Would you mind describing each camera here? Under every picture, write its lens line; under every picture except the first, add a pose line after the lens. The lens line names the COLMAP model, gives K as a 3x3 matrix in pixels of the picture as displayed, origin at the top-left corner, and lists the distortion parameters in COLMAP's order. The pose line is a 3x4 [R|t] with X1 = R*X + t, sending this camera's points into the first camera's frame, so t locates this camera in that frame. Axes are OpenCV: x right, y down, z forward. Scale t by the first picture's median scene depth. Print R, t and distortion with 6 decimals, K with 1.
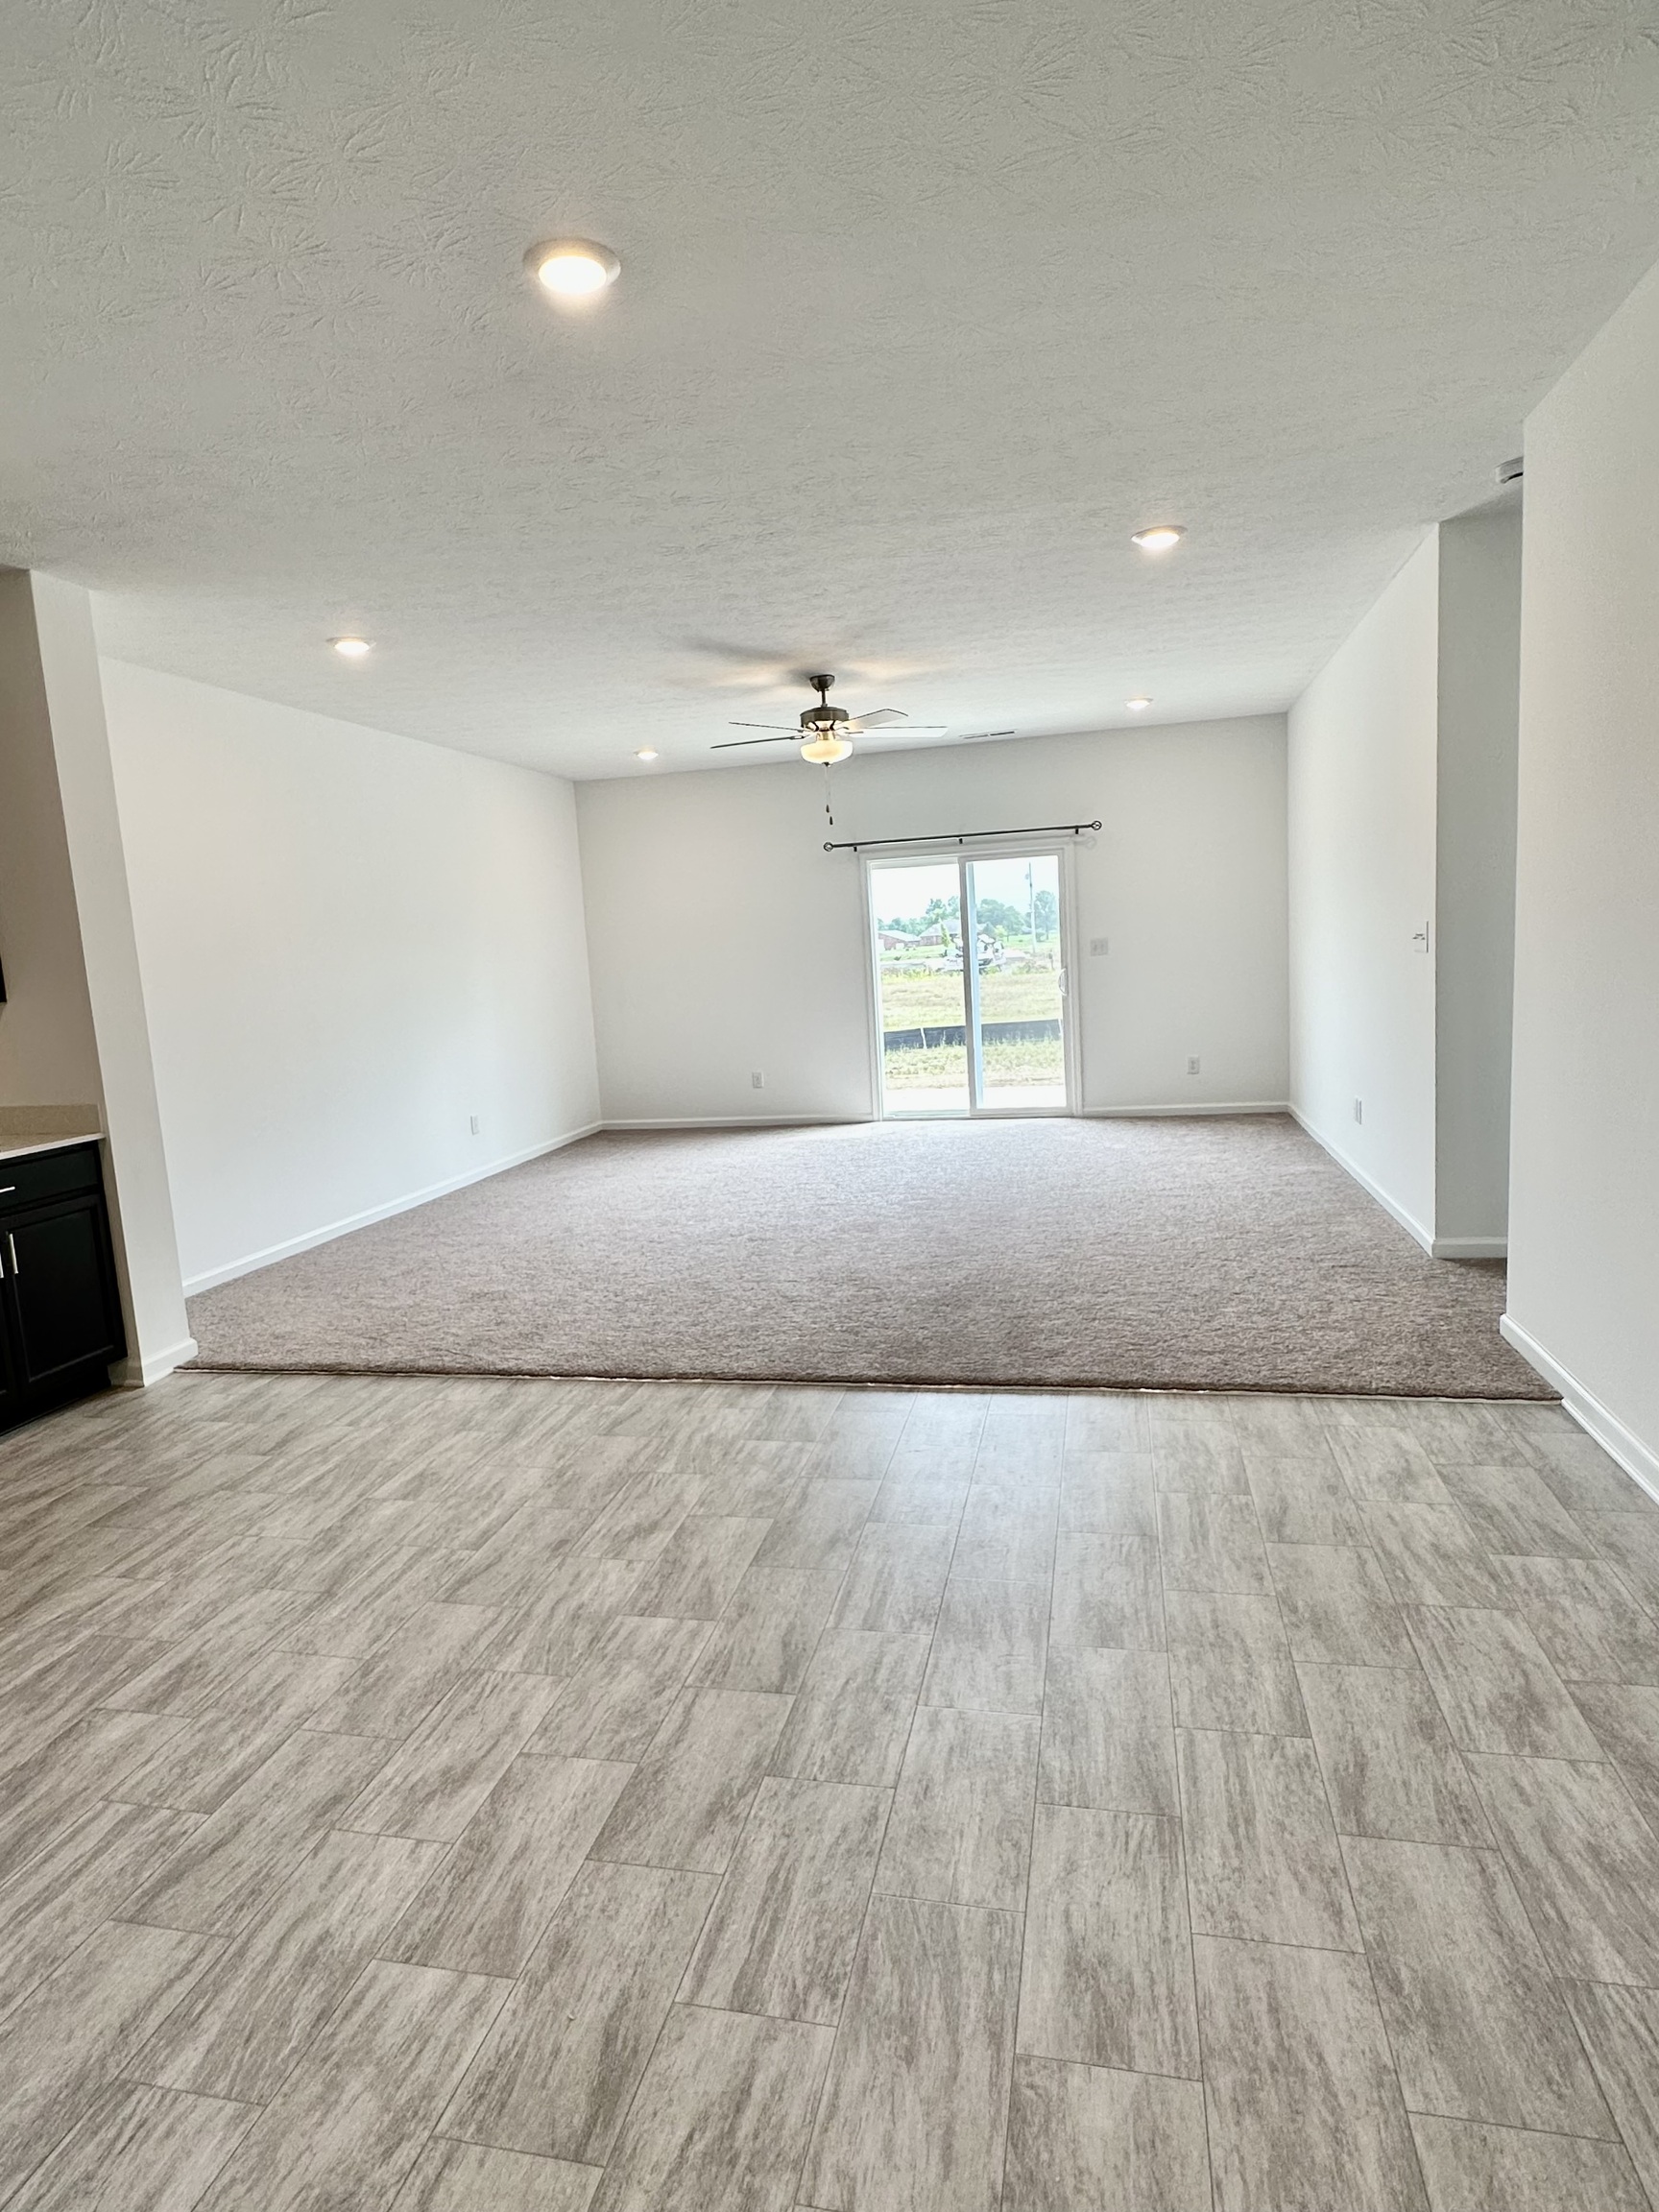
lens RADIAL K [[1194.4, 0, 833.4], [0, 1194.4, 1107.7], [0, 0, 1]] dist [0.001122, 0.000300]
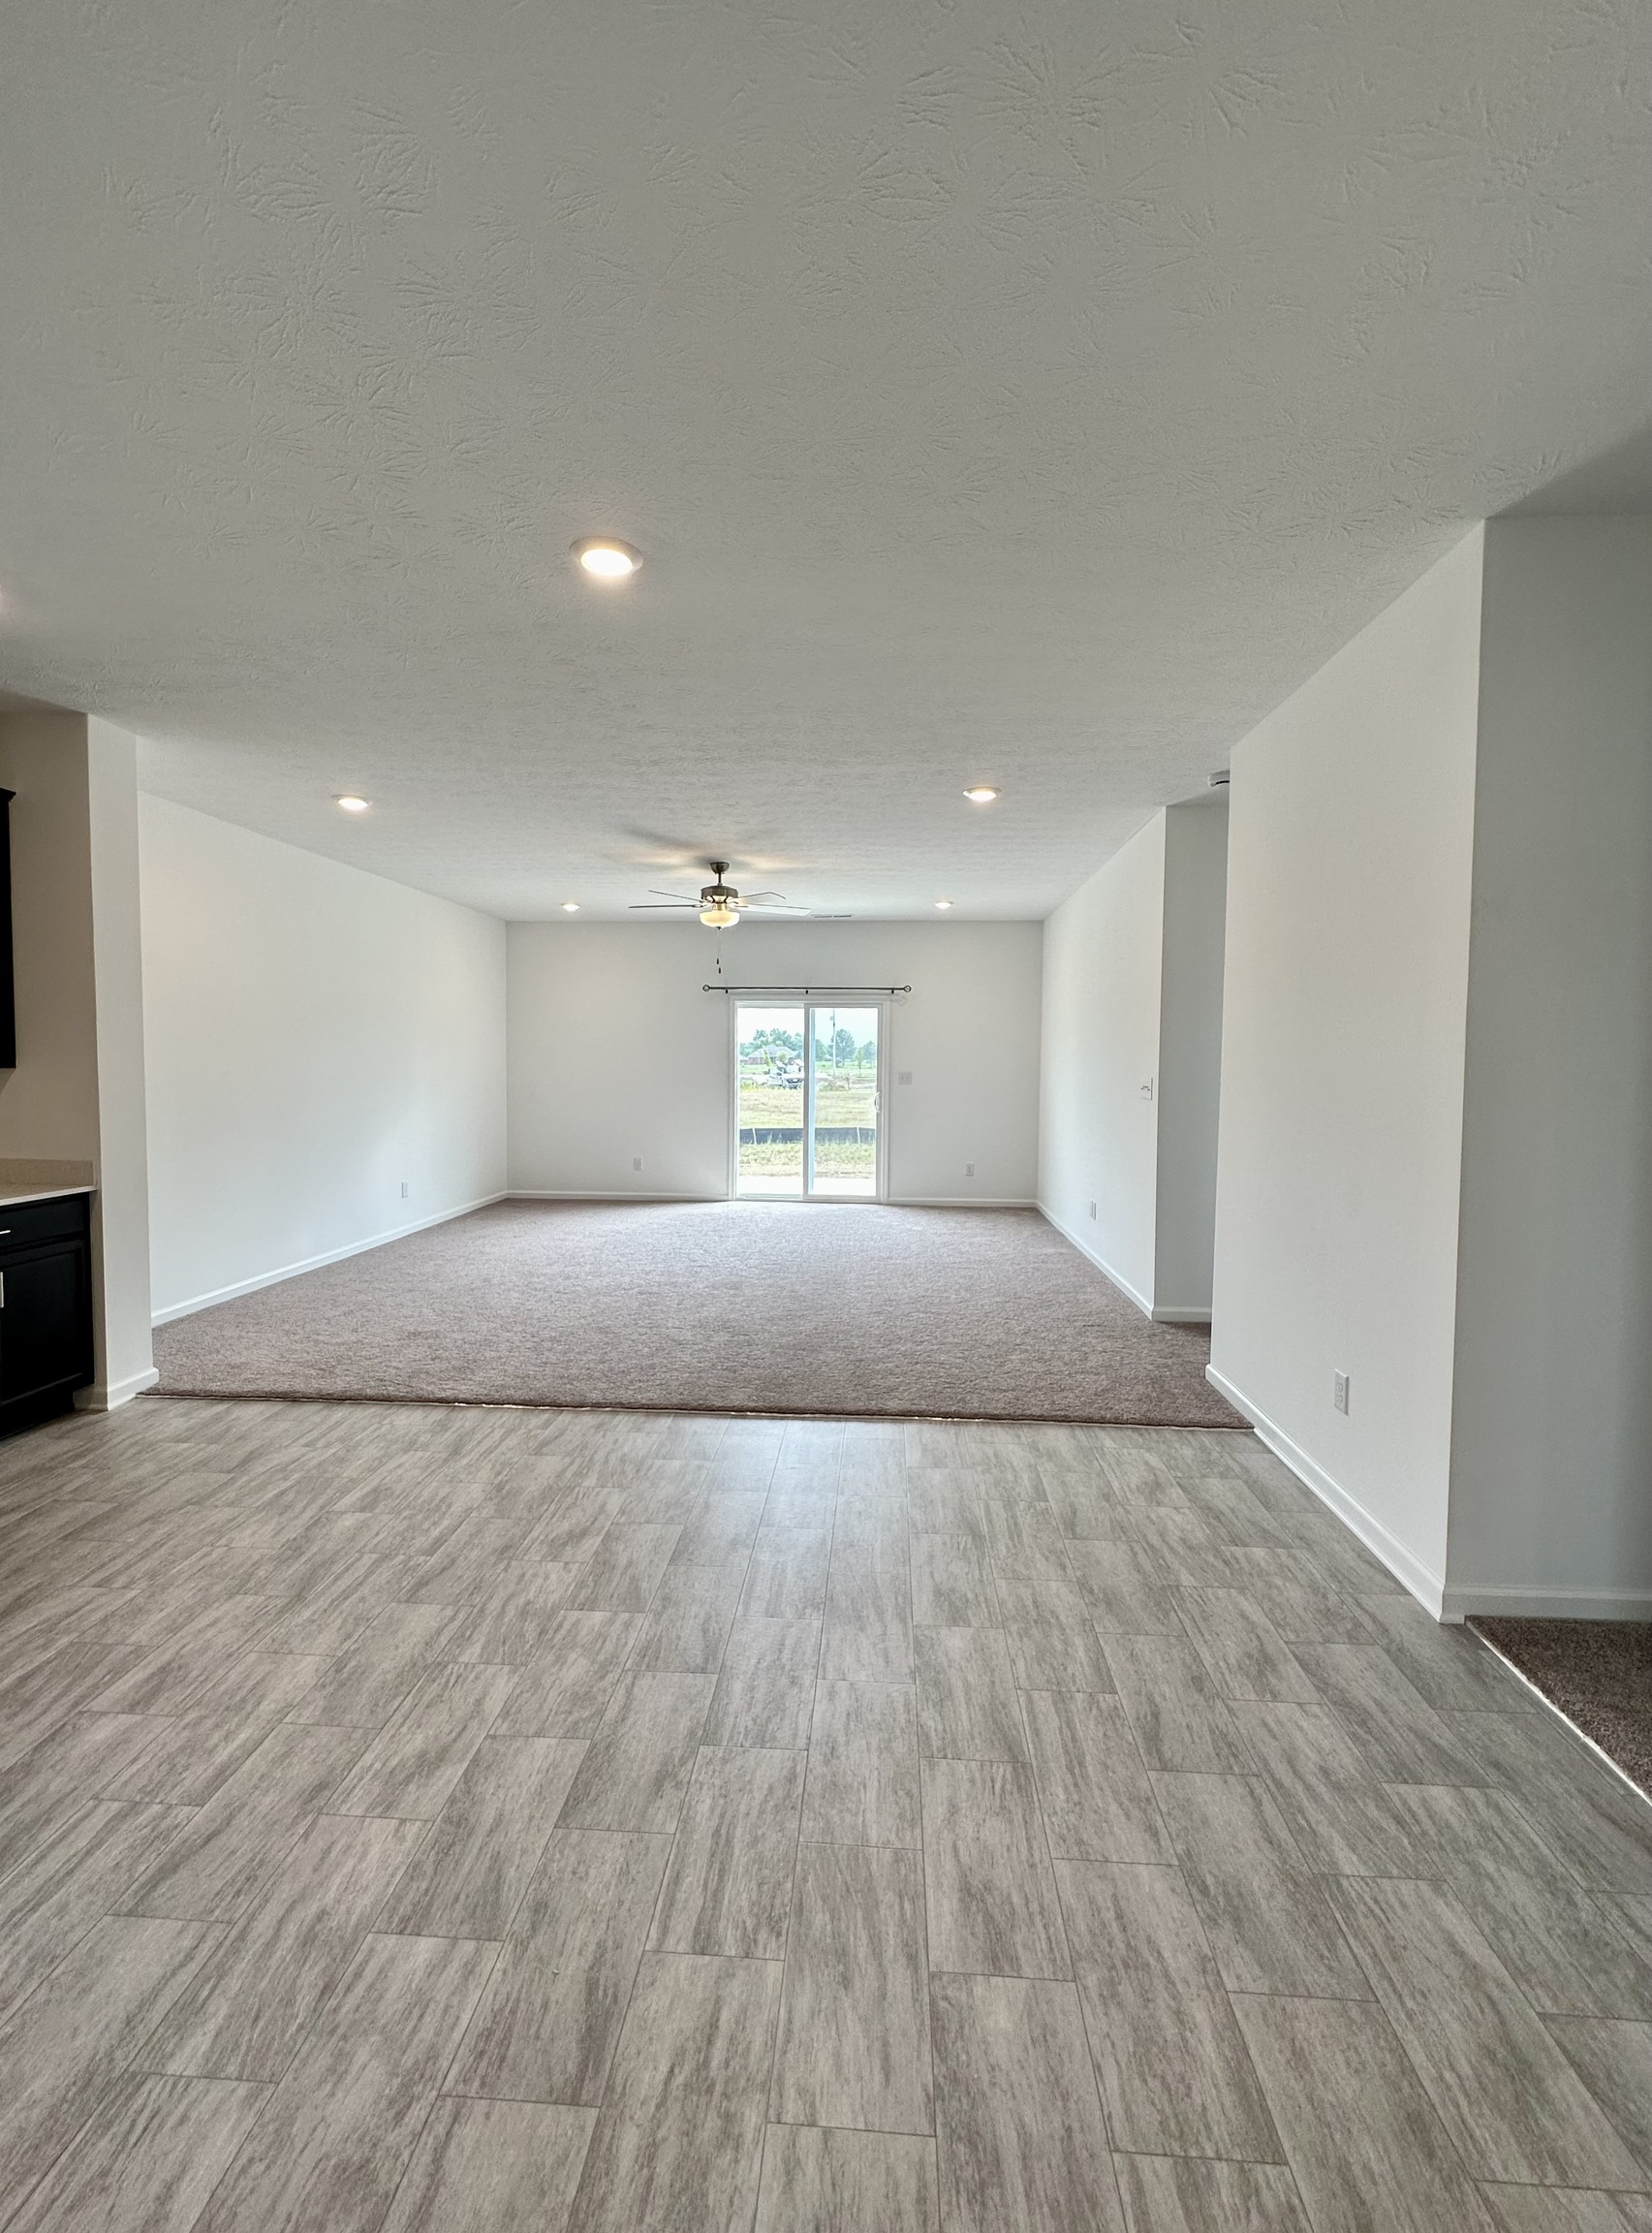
lens RADIAL K [[921.5, 0, 827.0], [0, 921.5, 1106.8], [0, 0, 1]] dist [0.000852, 0.000465]
pose [[0.985341, 0.059809, 0.159771, -0.114865], [-0.045363, 0.994671, -0.092584, -0.008963], [-0.164457, 0.083979, 0.982803, -0.003893]]
